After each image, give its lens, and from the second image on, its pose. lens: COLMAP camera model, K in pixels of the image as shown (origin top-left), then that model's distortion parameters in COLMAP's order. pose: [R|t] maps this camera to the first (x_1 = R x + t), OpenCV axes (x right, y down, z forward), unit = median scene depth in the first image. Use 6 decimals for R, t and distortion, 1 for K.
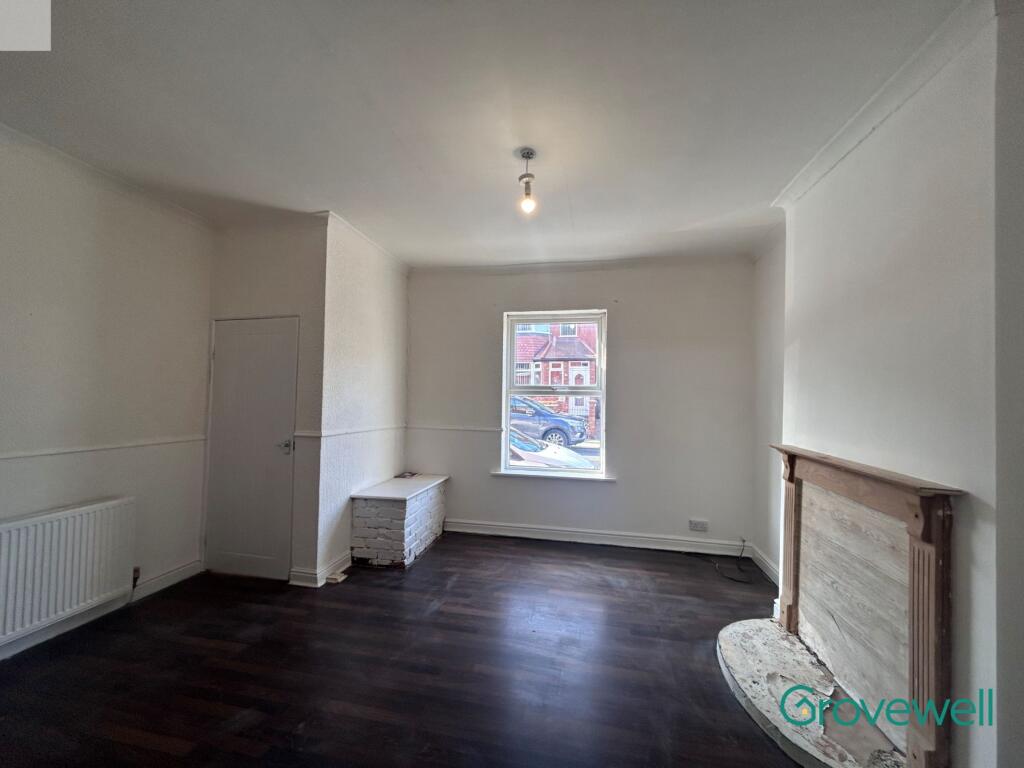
lens RADIAL K [[414.8, 0, 511.2], [0, 414.8, 382.4], [0, 0, 1]] dist [-0.002853, -0.000052]
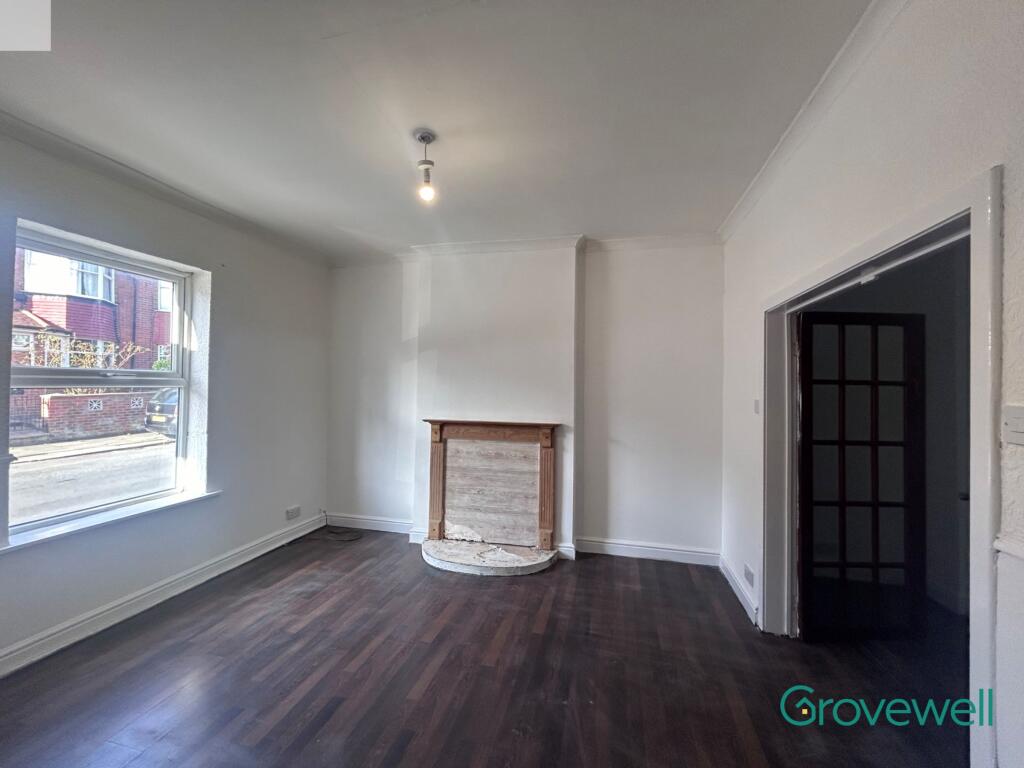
lens RADIAL K [[414.5, 0, 511.6], [0, 414.5, 381.5], [0, 0, 1]] dist [-0.000571, 0.000344]
pose [[0.047452, -0.004112, 0.998865, -0.825978], [-0.034946, 0.999373, 0.005775, 0.000070], [-0.998262, -0.035180, 0.047279, 0.665650]]
